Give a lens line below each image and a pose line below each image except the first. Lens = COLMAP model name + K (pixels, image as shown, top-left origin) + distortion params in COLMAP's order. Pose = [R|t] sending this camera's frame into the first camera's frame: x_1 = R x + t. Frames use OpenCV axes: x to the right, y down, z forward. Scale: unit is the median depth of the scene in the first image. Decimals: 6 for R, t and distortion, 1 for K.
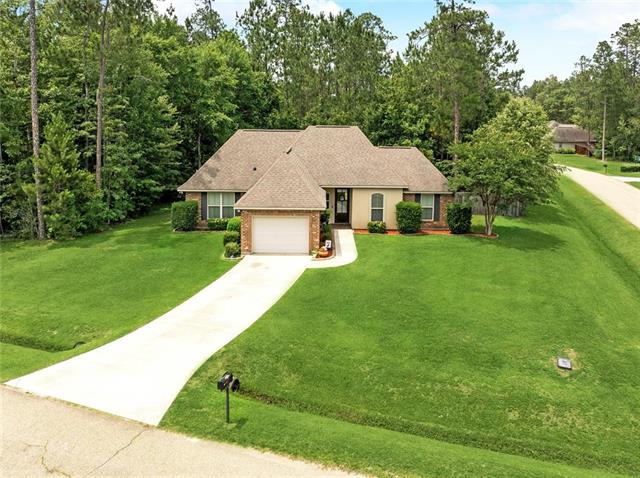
lens RADIAL K [[483.3, 0, 327.8], [0, 483.3, 142.8], [0, 0, 1]] dist [-0.005974, -0.001987]
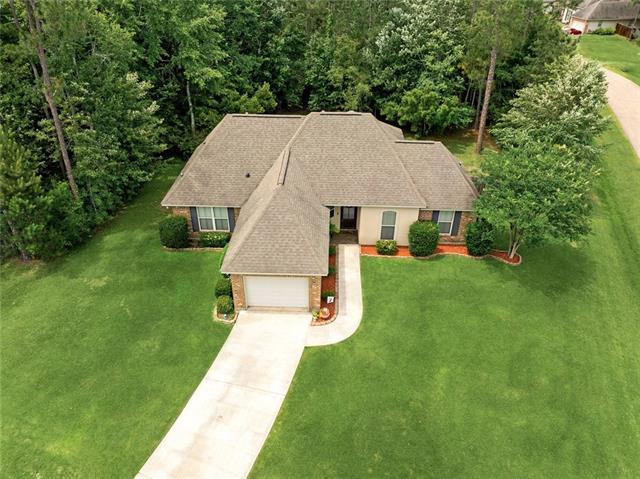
lens RADIAL K [[459.1, 0, 322.5], [0, 459.1, 211.9], [0, 0, 1]] dist [-0.020586, -0.001481]
pose [[0.999182, 0.018215, -0.036095, 0.011867], [0.000401, 0.888257, 0.459347, -0.273203], [0.040429, -0.458986, 0.887523, 0.262502]]
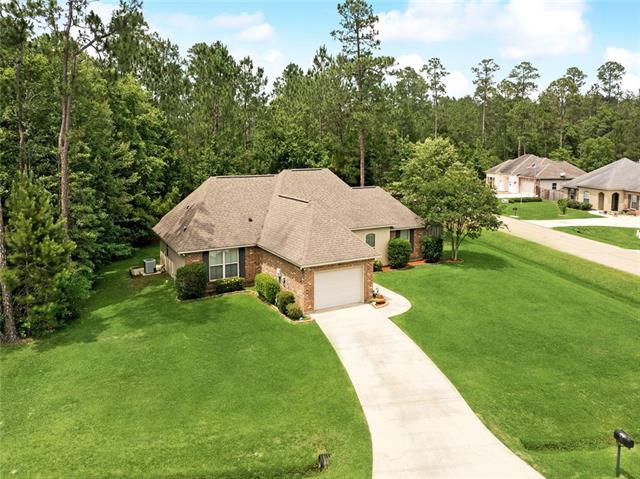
lens RADIAL K [[463.4, 0, 320.6], [0, 463.4, 169.6], [0, 0, 1]] dist [-0.019655, -0.003004]
pose [[0.887451, -0.033845, 0.459657, -0.457268], [0.032290, 0.999415, 0.011246, -0.051056], [-0.459769, 0.004862, 0.888025, 0.147616]]
